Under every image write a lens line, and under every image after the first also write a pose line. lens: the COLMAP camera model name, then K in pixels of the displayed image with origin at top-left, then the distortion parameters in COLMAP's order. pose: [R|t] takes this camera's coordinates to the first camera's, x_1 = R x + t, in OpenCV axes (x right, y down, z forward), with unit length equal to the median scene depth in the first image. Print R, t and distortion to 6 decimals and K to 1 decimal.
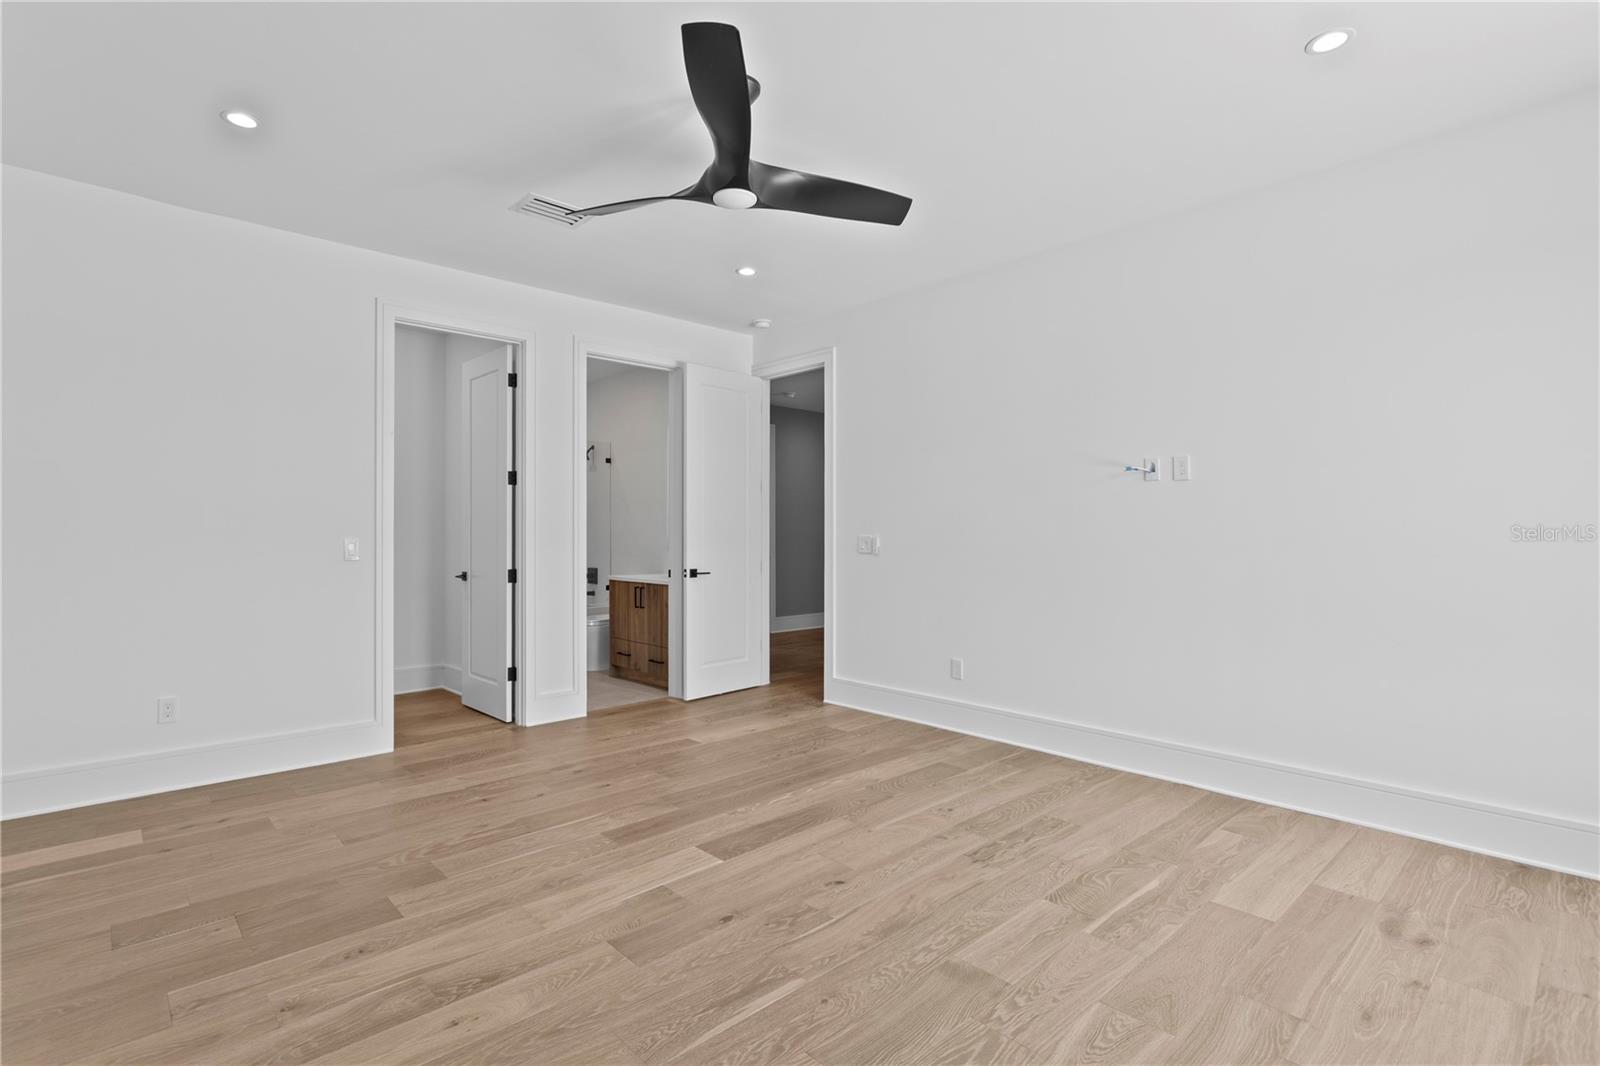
lens RADIAL K [[755.4, 0, 788.9], [0, 755.4, 539.3], [0, 0, 1]] dist [0.003992, 0.000173]
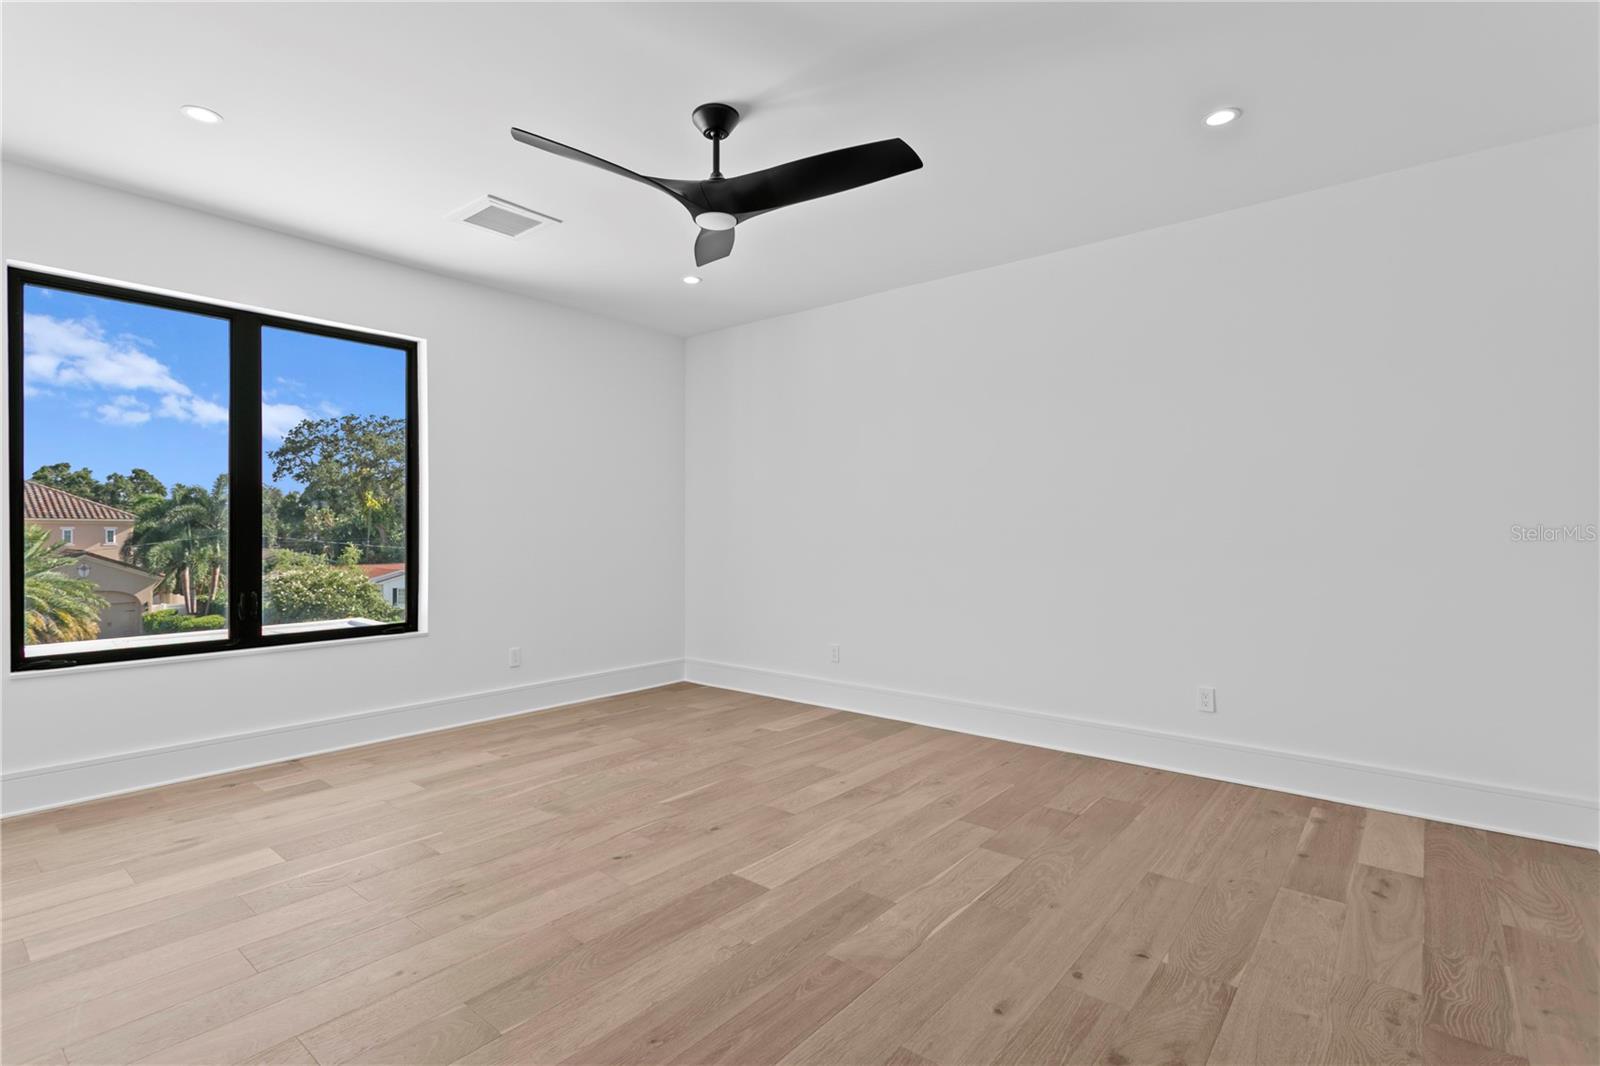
lens RADIAL K [[755.4, 0, 799.0], [0, 755.4, 533.4], [0, 0, 1]] dist [0.003992, 0.000173]
pose [[-0.989385, 0.001759, -0.145305, -0.033072], [-0.000578, 0.999871, 0.016036, -0.026859], [0.145315, 0.015949, -0.989257, 2.090646]]
